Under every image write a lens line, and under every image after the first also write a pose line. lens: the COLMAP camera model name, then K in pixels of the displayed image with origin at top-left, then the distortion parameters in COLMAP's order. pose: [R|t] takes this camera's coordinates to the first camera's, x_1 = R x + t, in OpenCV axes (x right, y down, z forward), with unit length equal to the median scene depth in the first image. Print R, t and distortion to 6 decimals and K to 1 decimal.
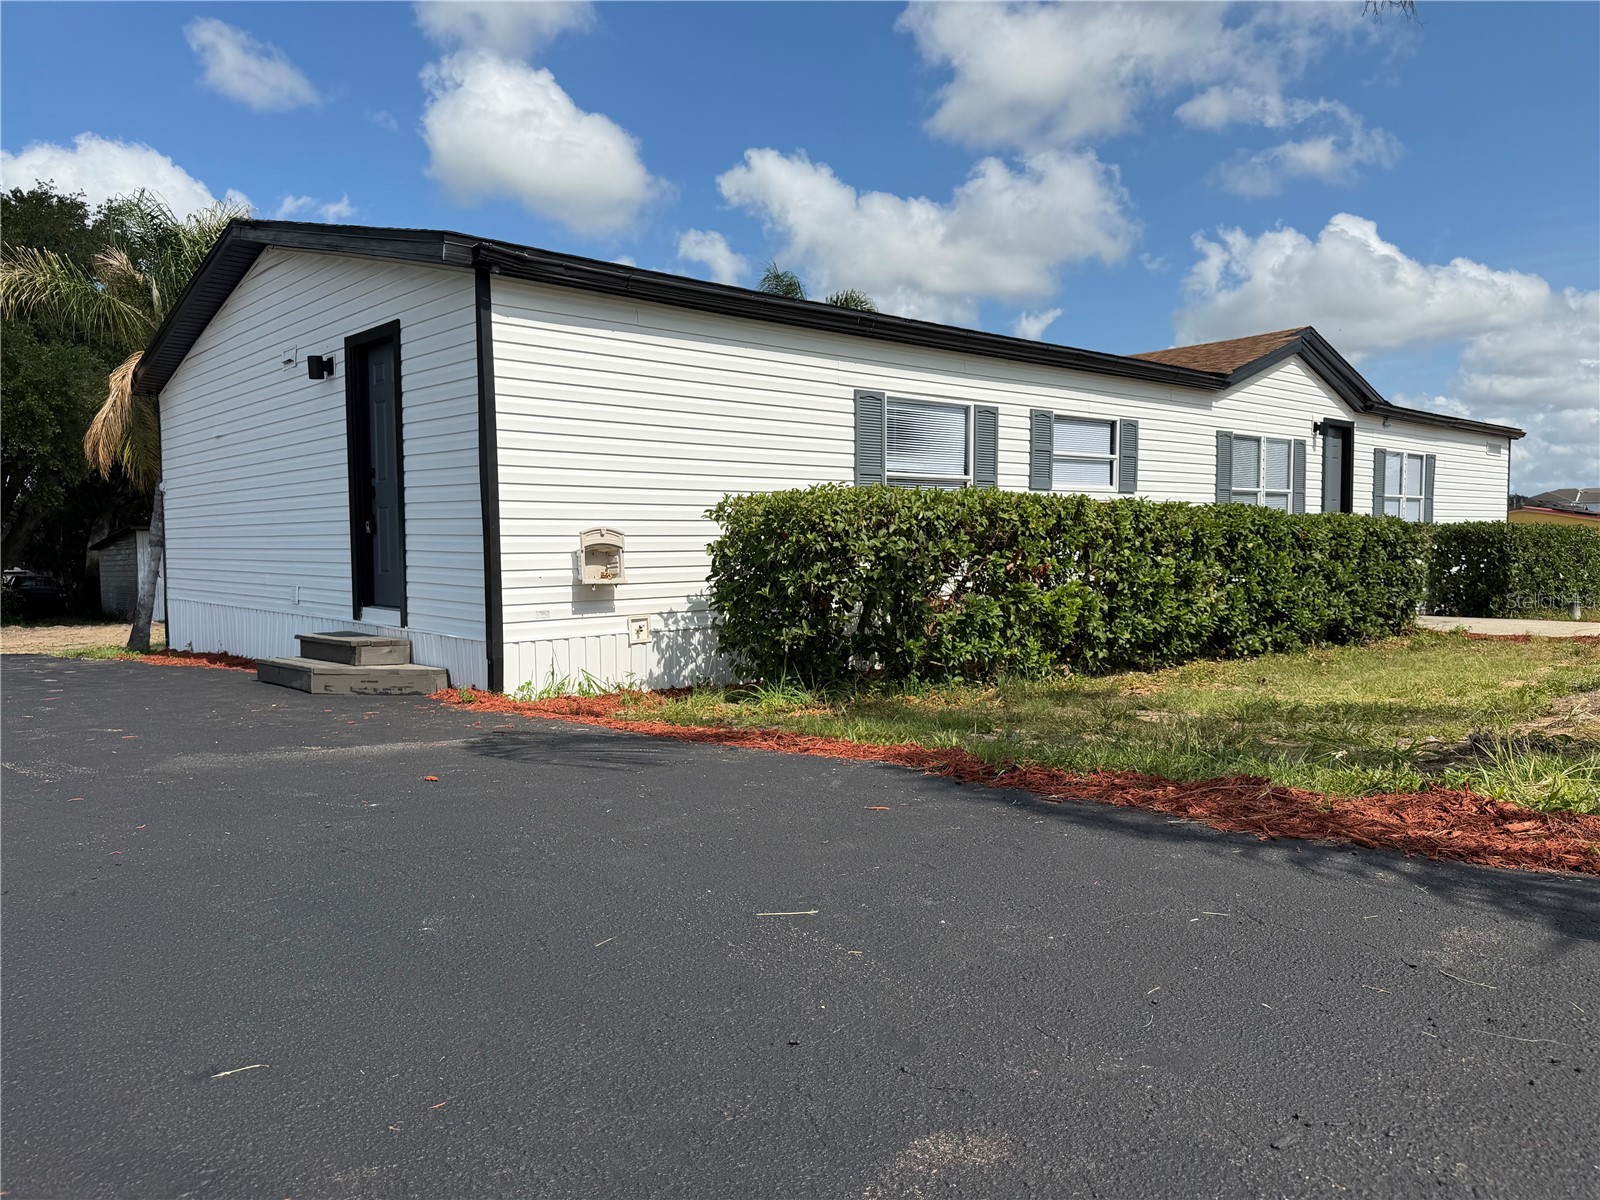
lens RADIAL K [[1131.3, 0, 860.3], [0, 1131.3, 624.9], [0, 0, 1]] dist [0.108191, -0.167945]
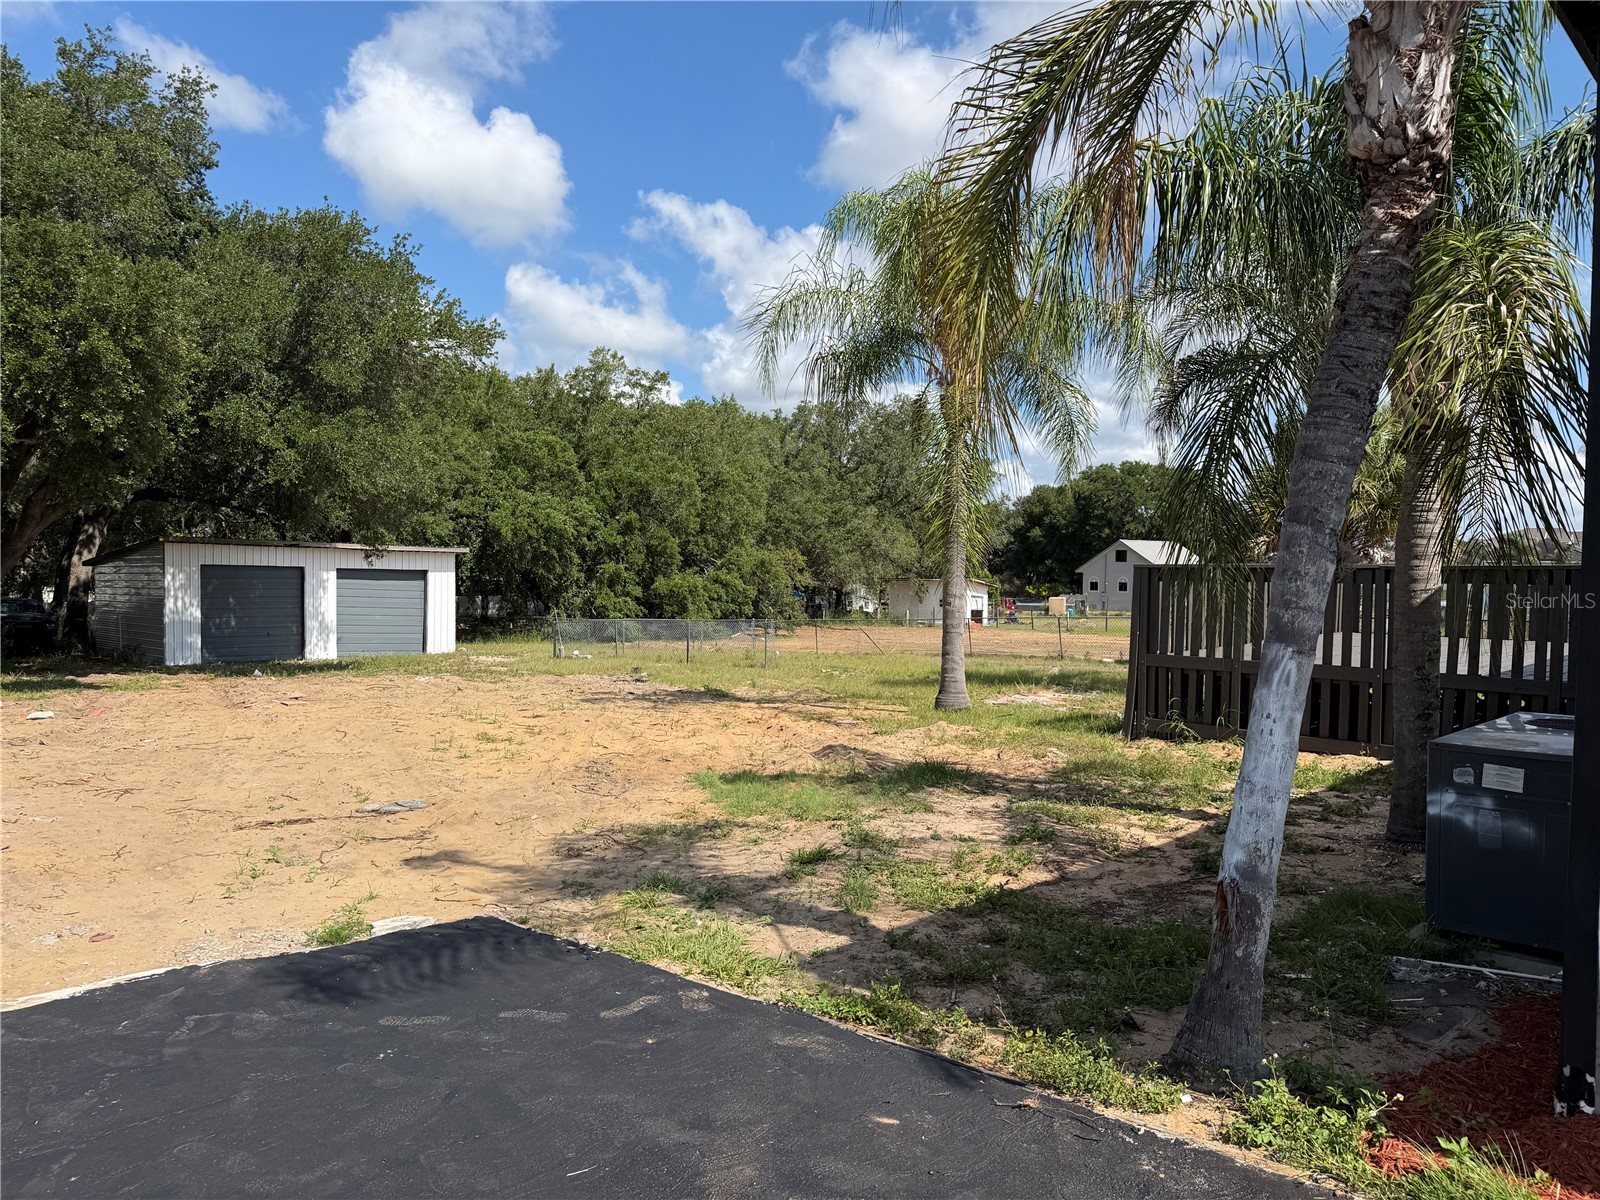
lens RADIAL K [[1095.1, 0, 735.4], [0, 1095.1, 598.2], [0, 0, 1]] dist [-0.002076, 0.001282]
pose [[0.999334, 0.022964, 0.028362, -0.634939], [-0.021804, 0.998940, -0.040541, -0.058254], [-0.029263, 0.039896, 0.998775, 0.635709]]
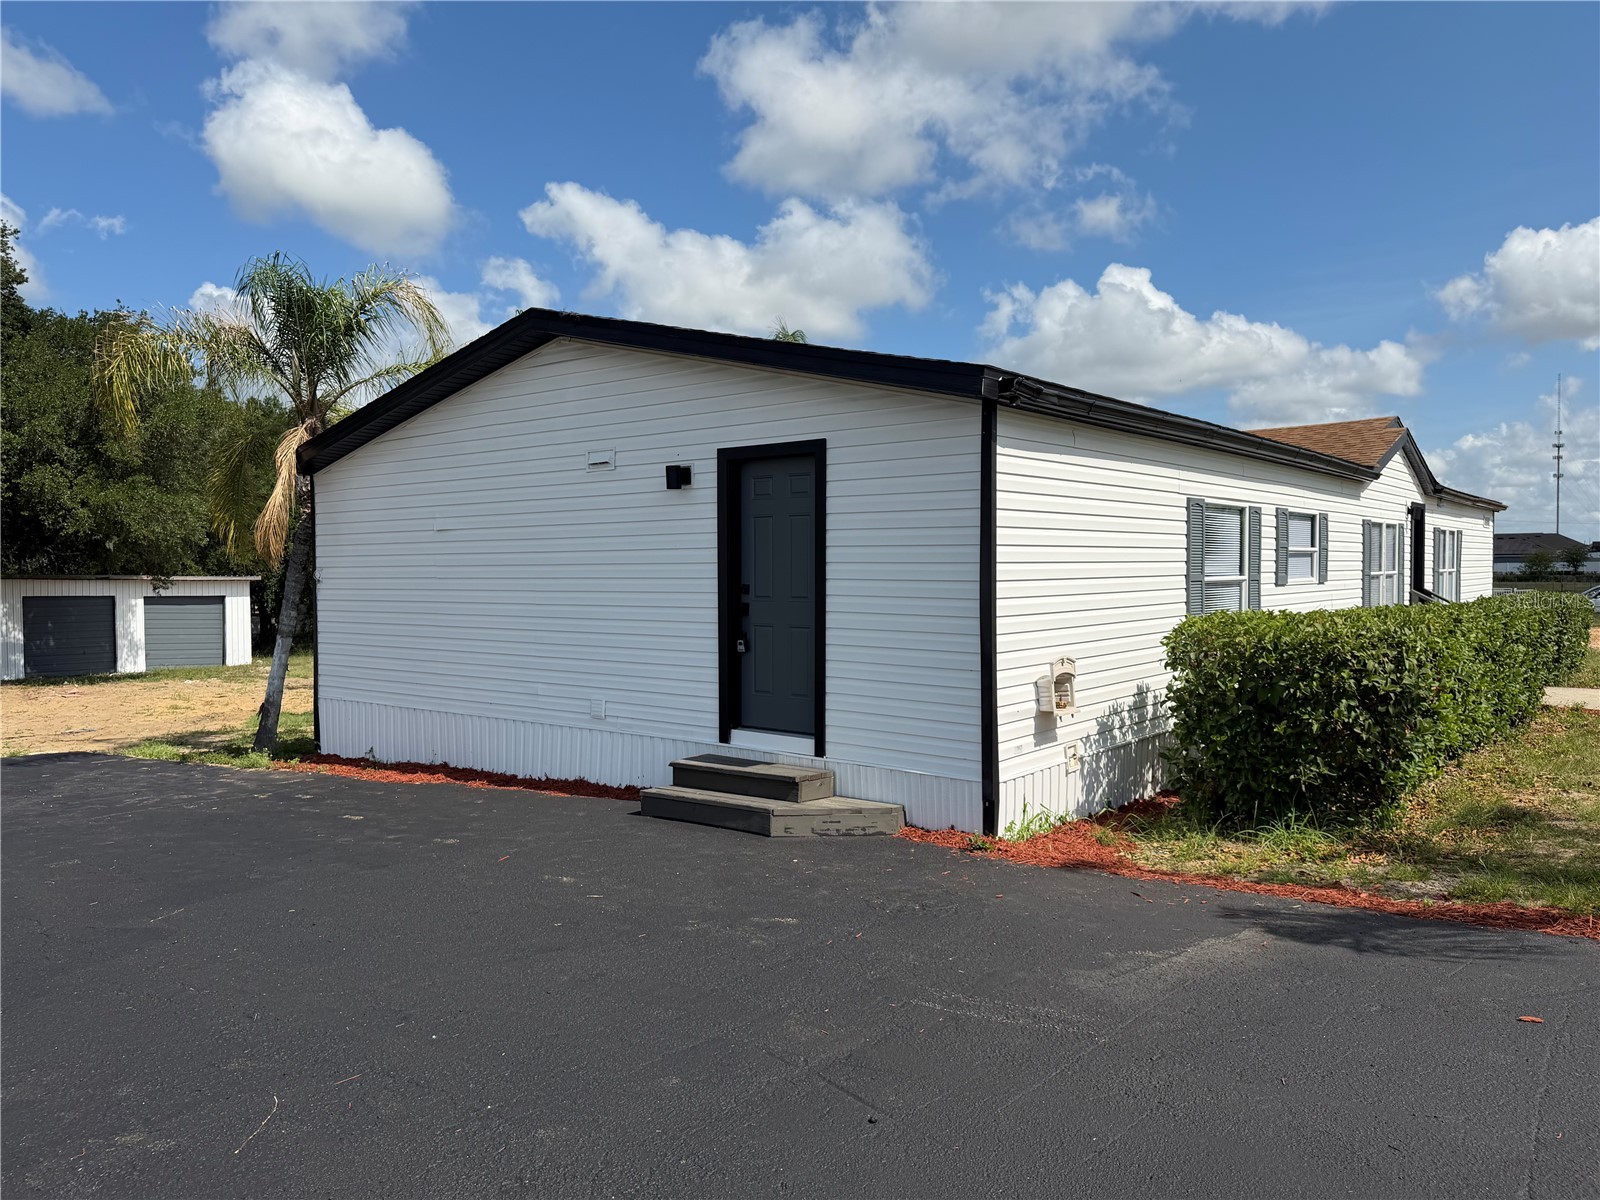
lens RADIAL K [[1116.7, 0, 810.2], [0, 1116.7, 600.2], [0, 0, 1]] dist [0.158350, -0.229760]
pose [[0.989421, -0.002459, 0.145053, -0.279905], [0.009054, 0.998954, -0.044822, -0.044598], [-0.144791, 0.045661, 0.988408, 0.038591]]
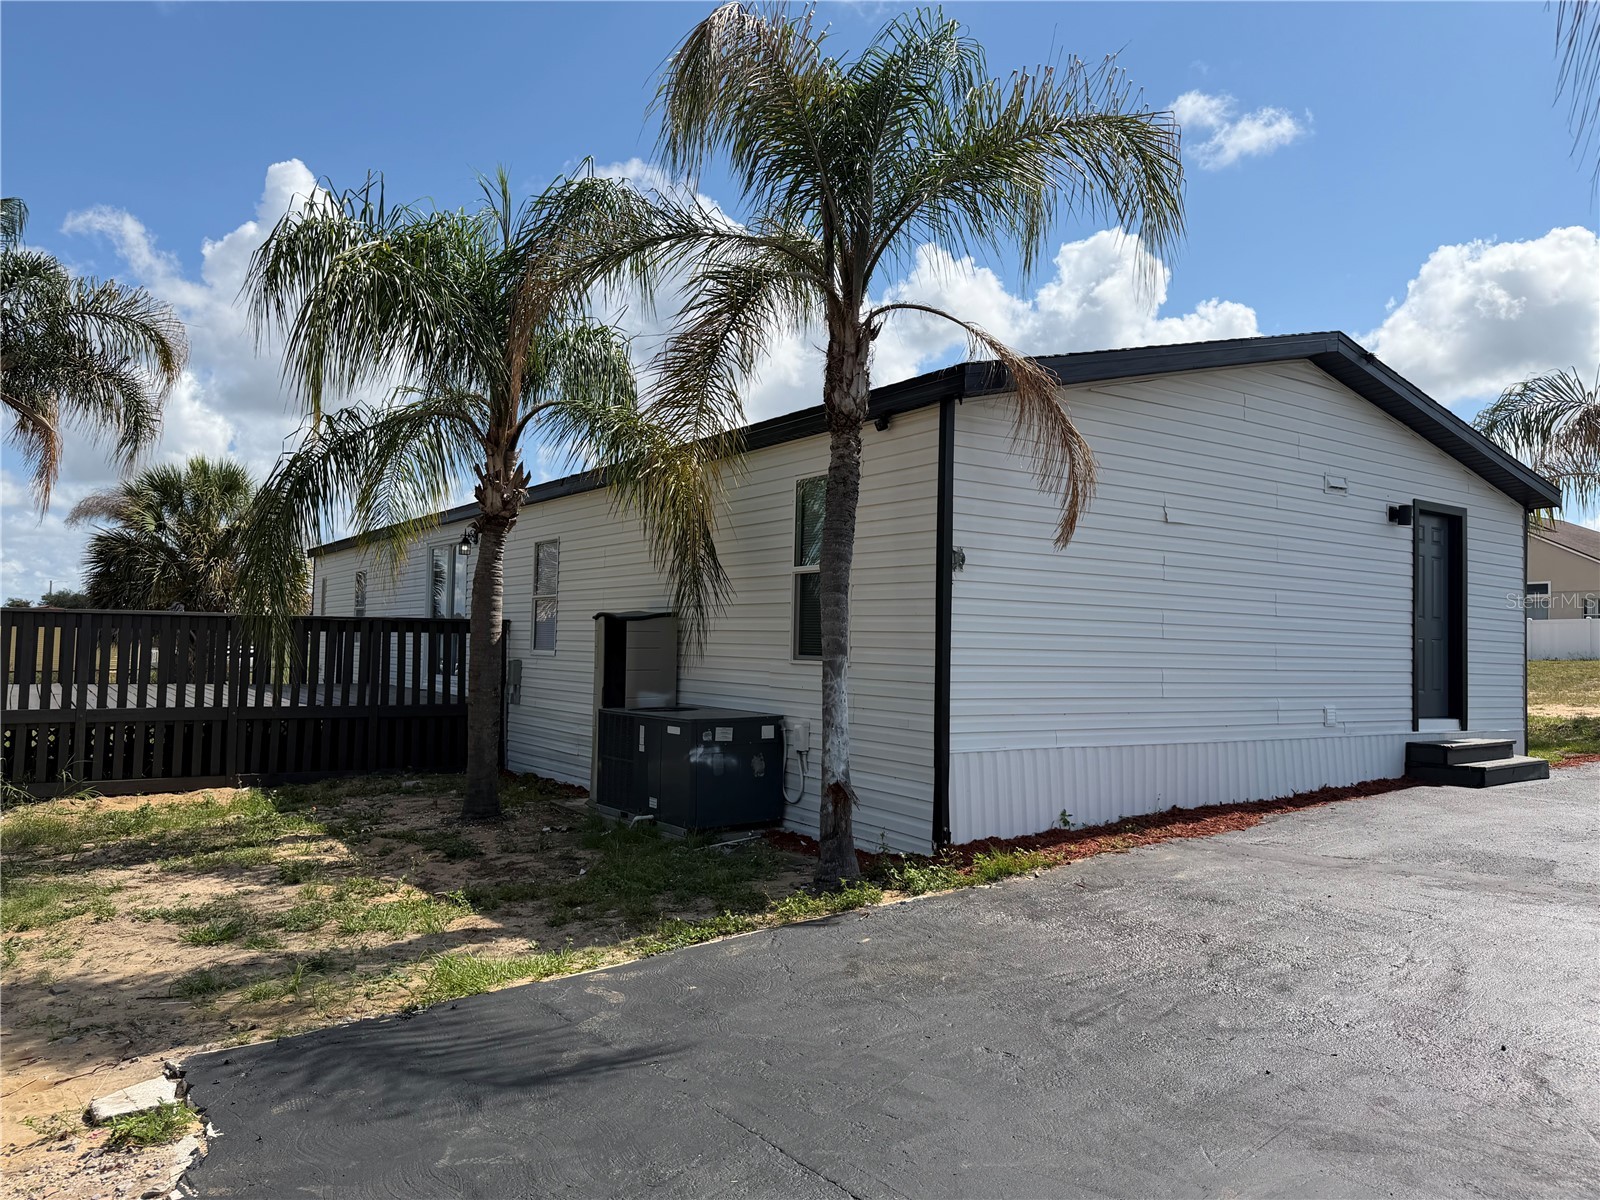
lens RADIAL K [[1122.5, 0, 809.0], [0, 1122.5, 601.9], [0, 0, 1]] dist [0.103988, -0.170293]
pose [[0.158993, 0.049098, 0.986058, -0.949508], [0.050992, 0.997021, -0.057866, -0.056774], [-0.985962, 0.059482, 0.156015, 0.792791]]
